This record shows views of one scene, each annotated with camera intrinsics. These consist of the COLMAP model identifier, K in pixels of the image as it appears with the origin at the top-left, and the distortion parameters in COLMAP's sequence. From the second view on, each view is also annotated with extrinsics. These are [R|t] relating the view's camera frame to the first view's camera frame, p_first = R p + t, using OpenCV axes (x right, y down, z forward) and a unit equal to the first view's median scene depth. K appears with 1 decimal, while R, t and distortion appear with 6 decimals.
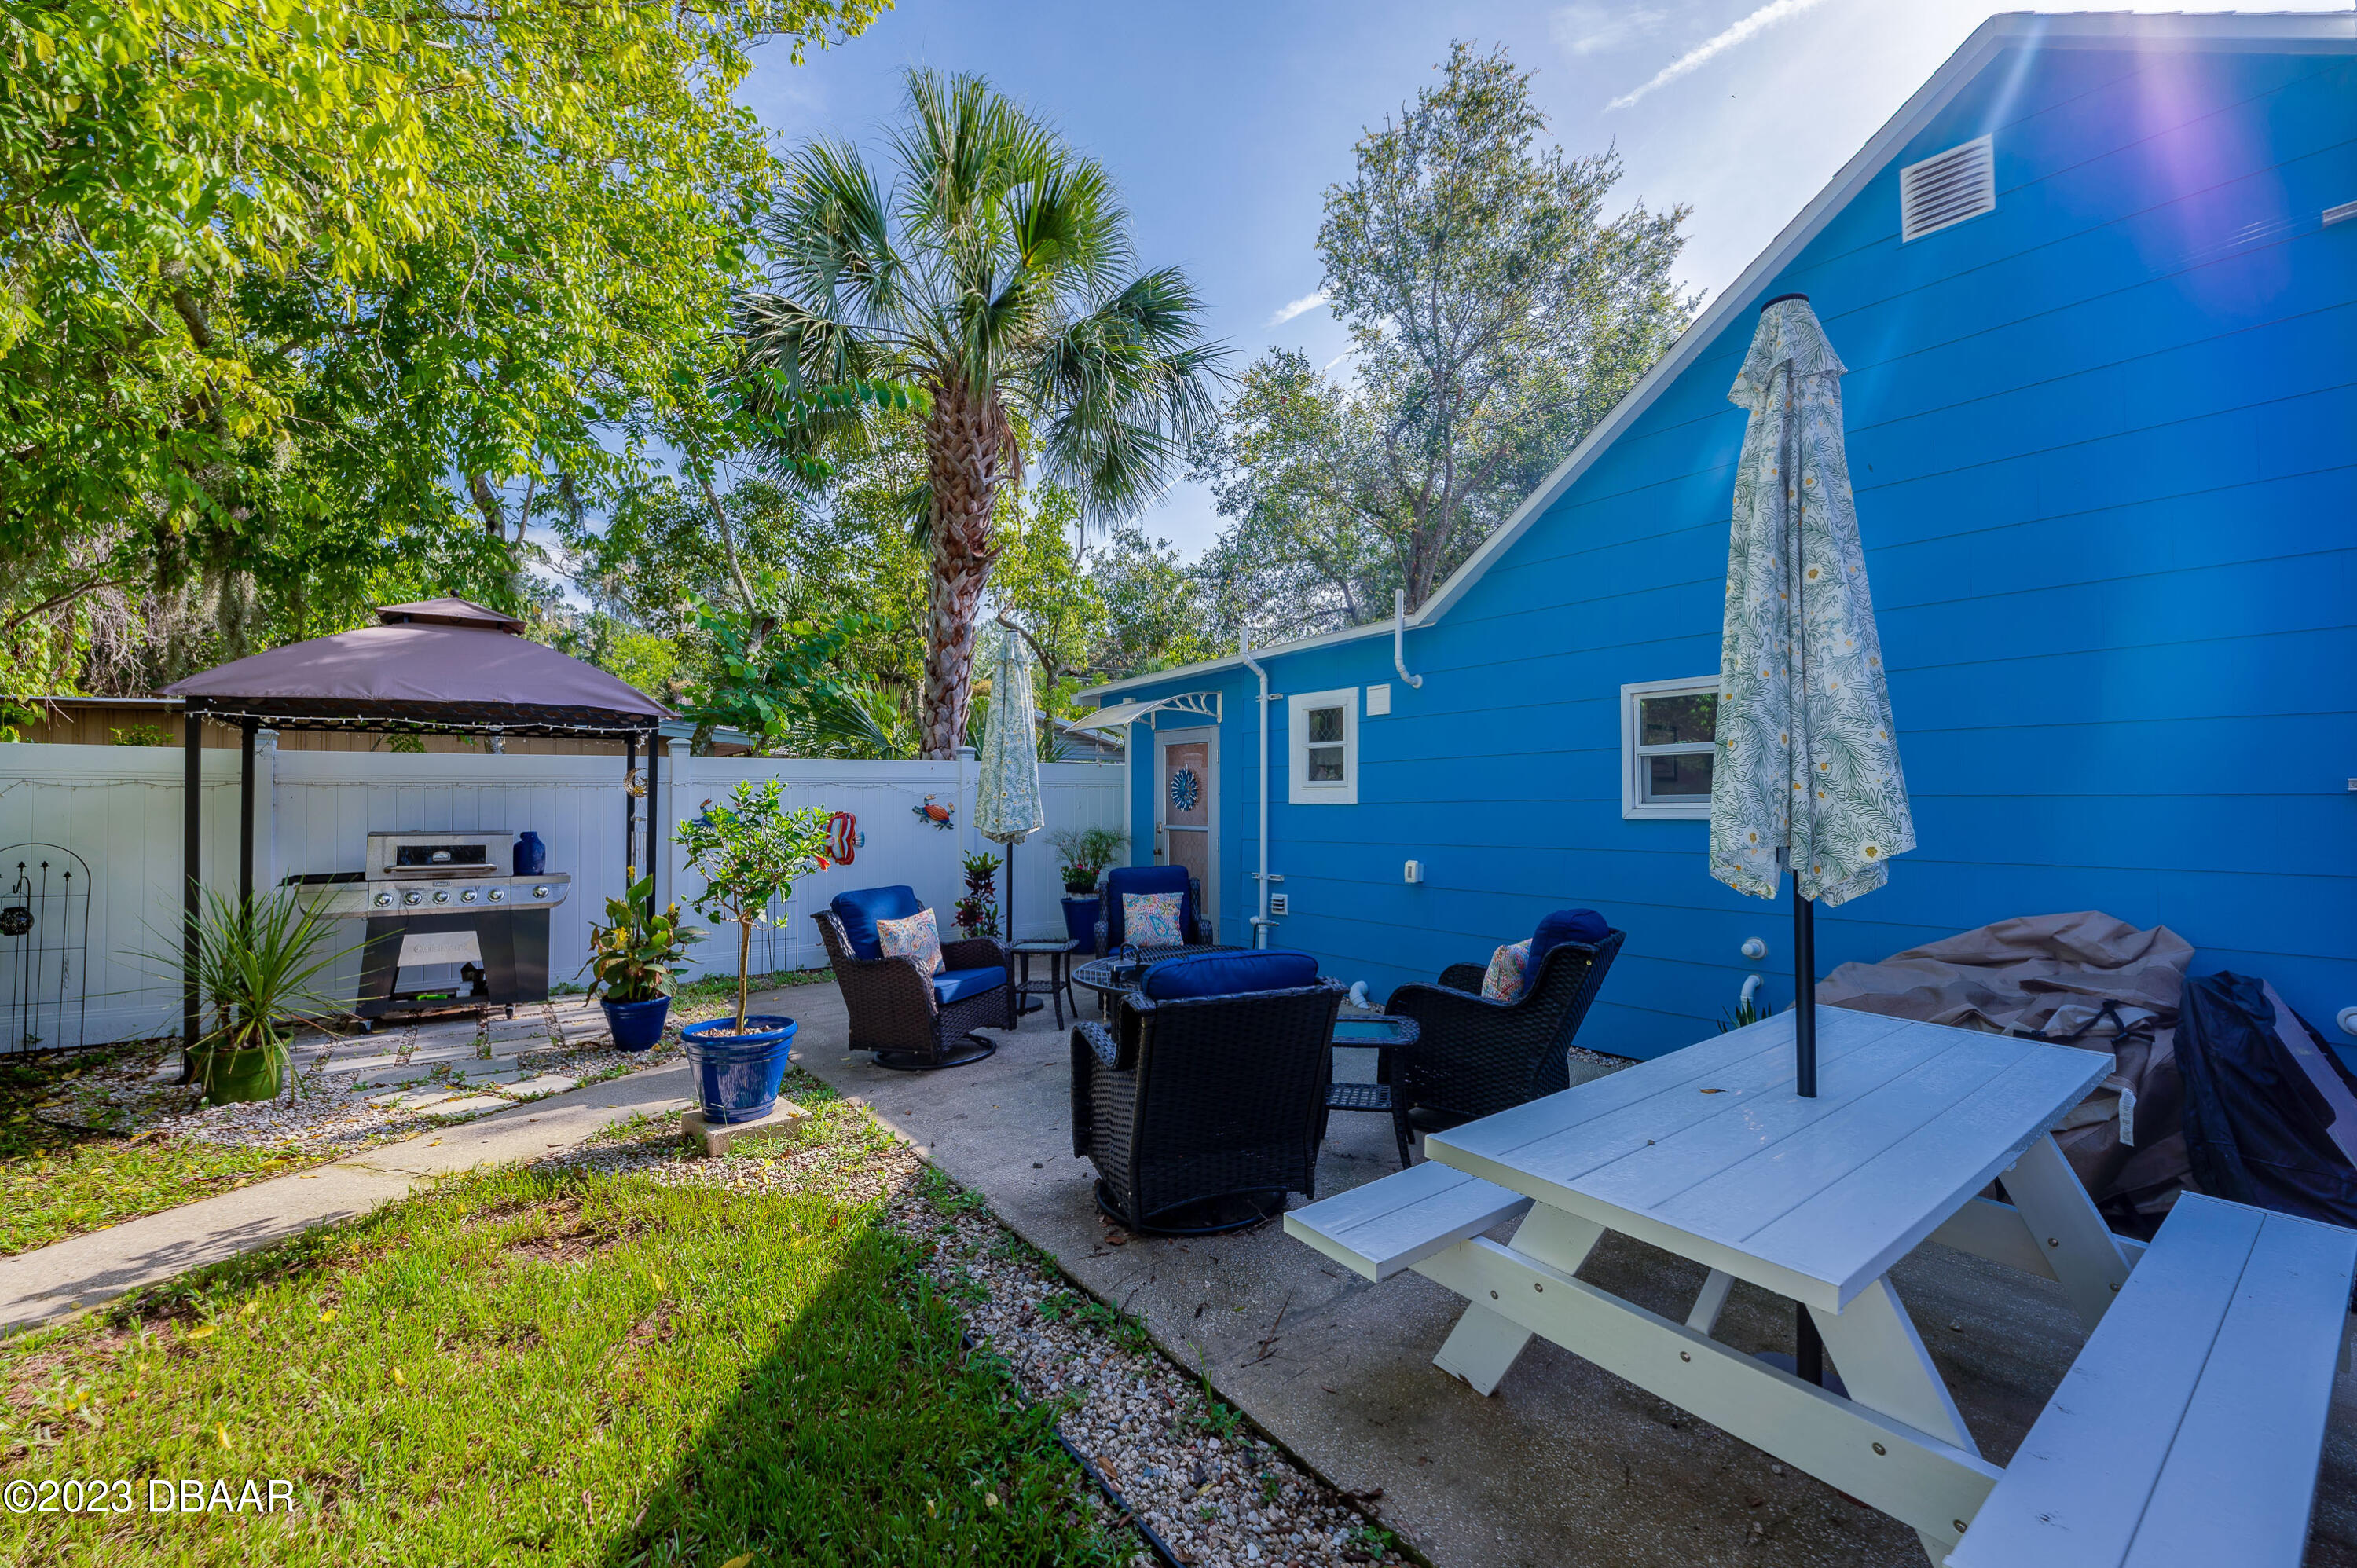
lens RADIAL K [[938.3, 0, 1183.6], [0, 938.3, 780.1], [0, 0, 1]] dist [-0.017512, 0.000024]
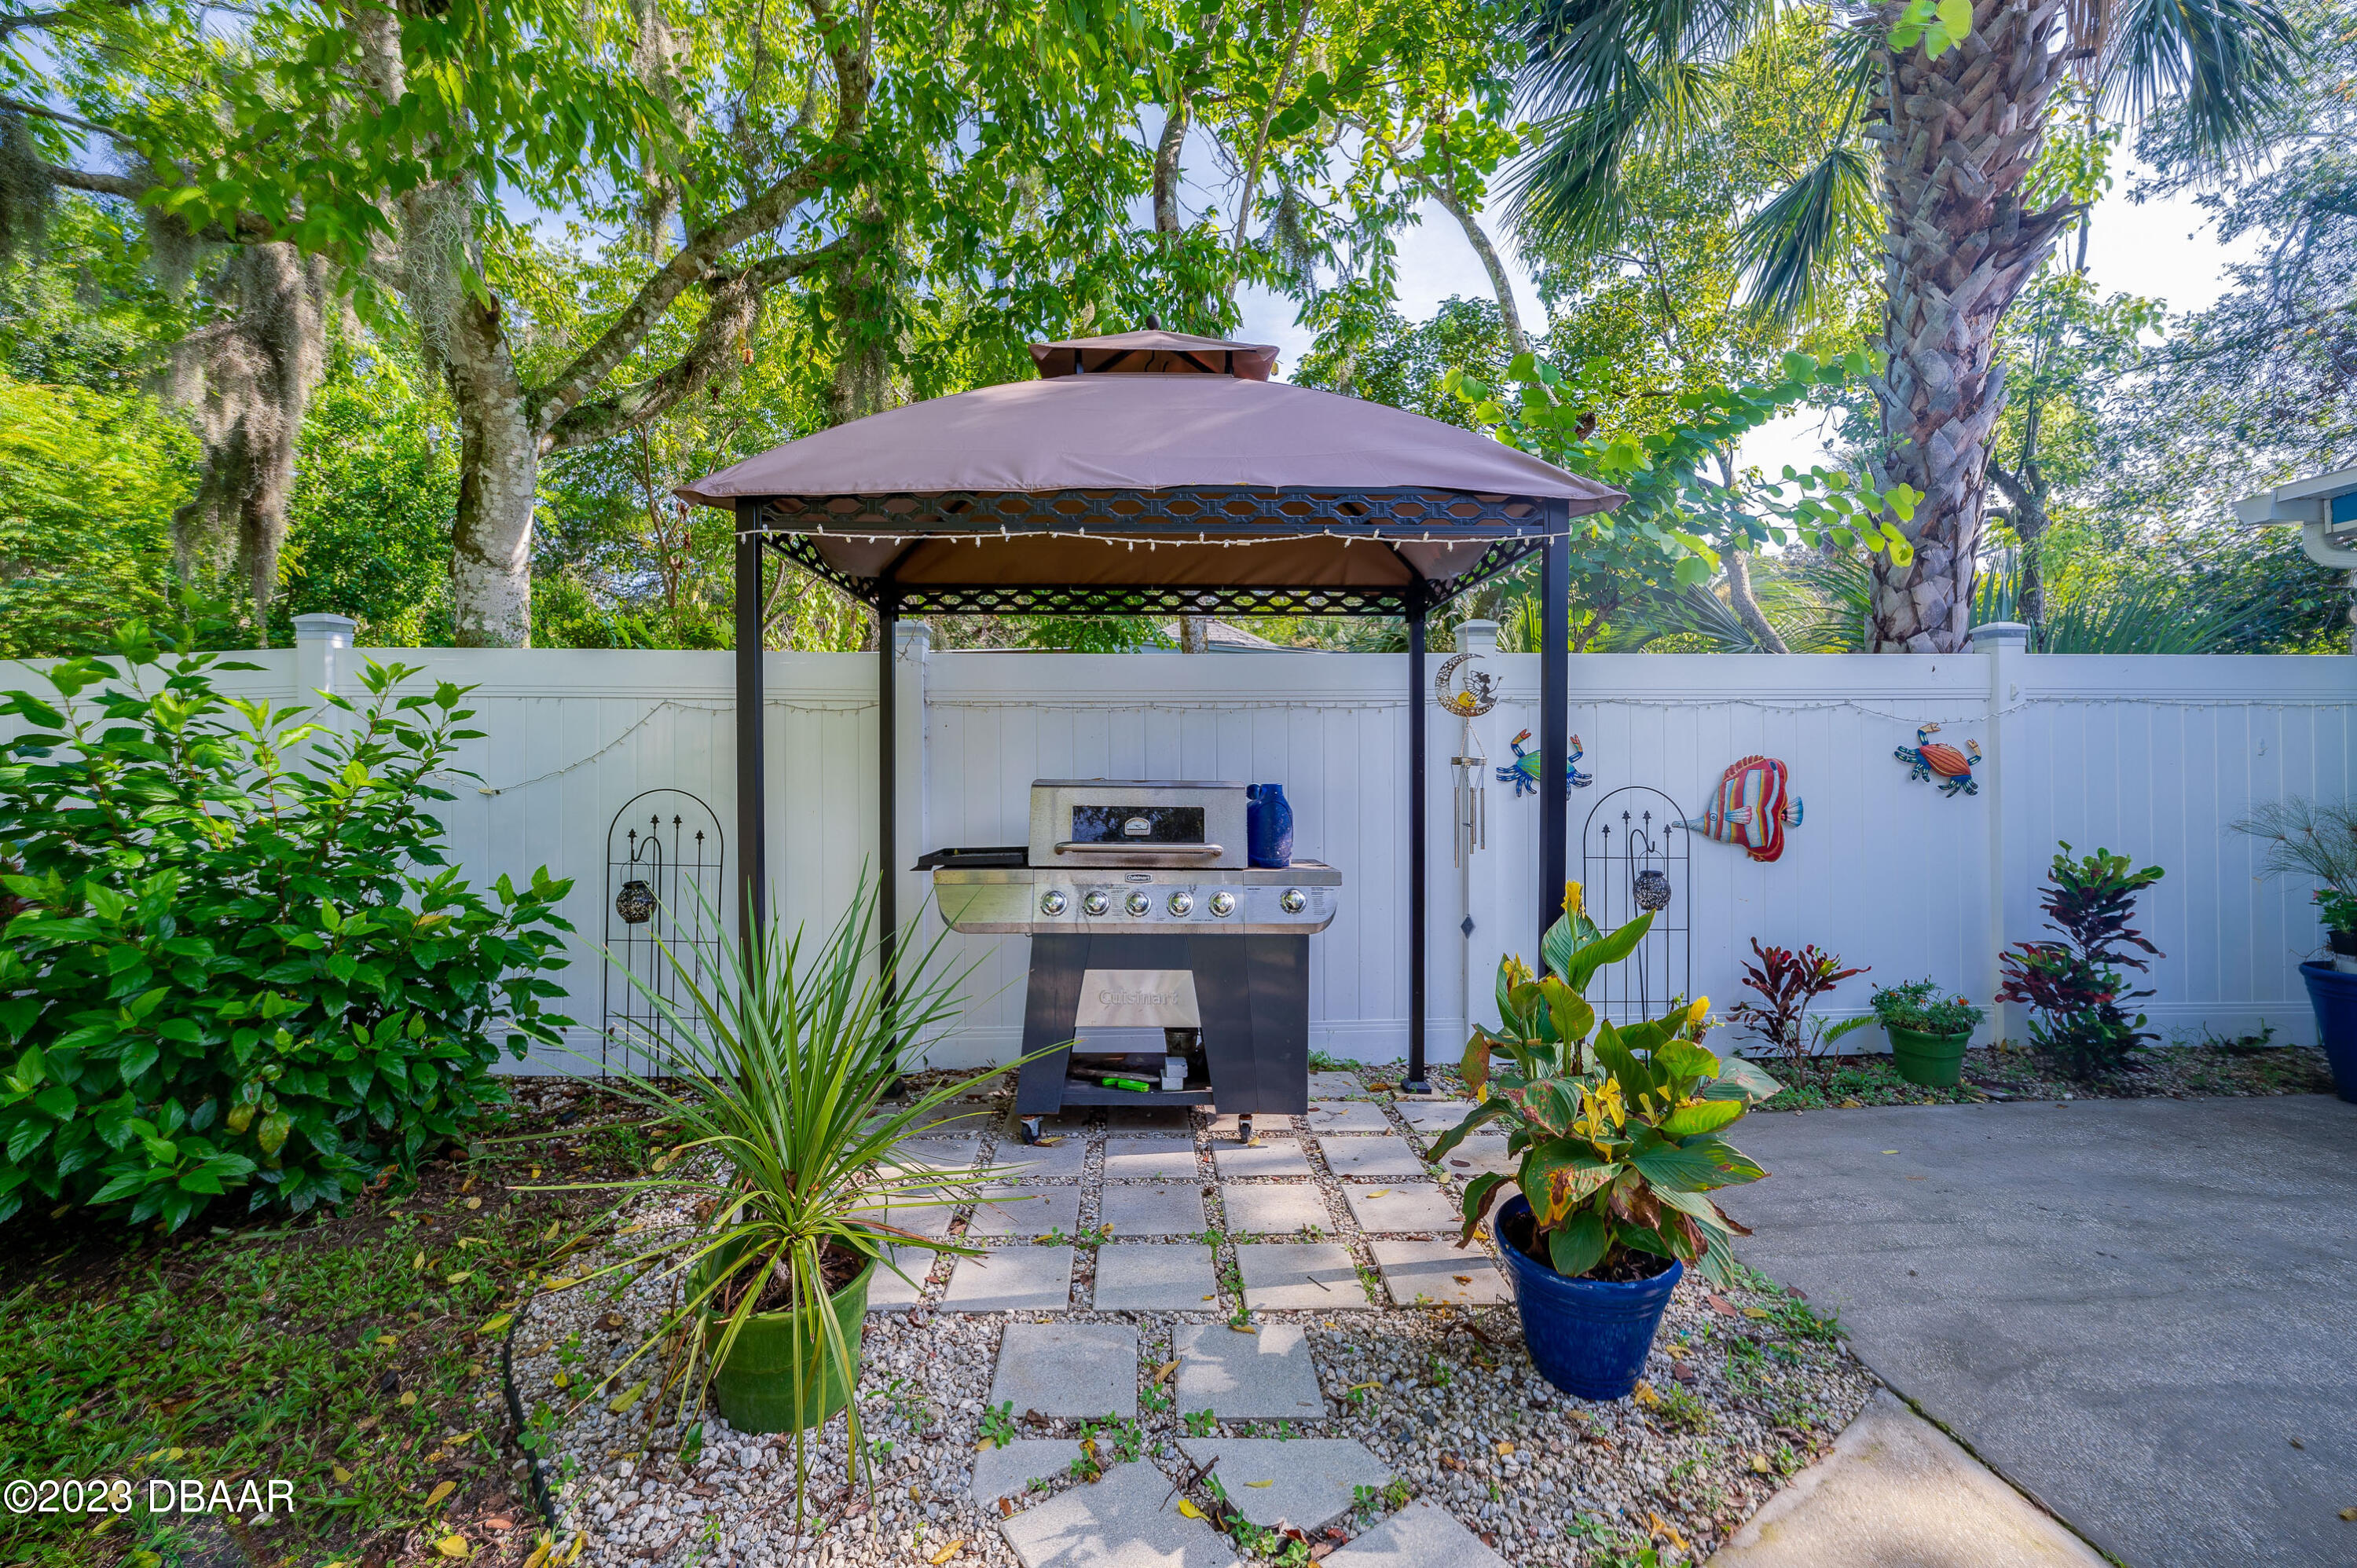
lens RADIAL K [[968.5, 0, 1183.7], [0, 968.5, 769.4], [0, 0, 1]] dist [-0.011952, 0.000221]
pose [[0.825666, 0.007098, -0.564115, -0.445485], [0.009012, 0.999627, 0.025769, 0.033309], [0.564087, -0.026360, 0.825294, 0.533016]]
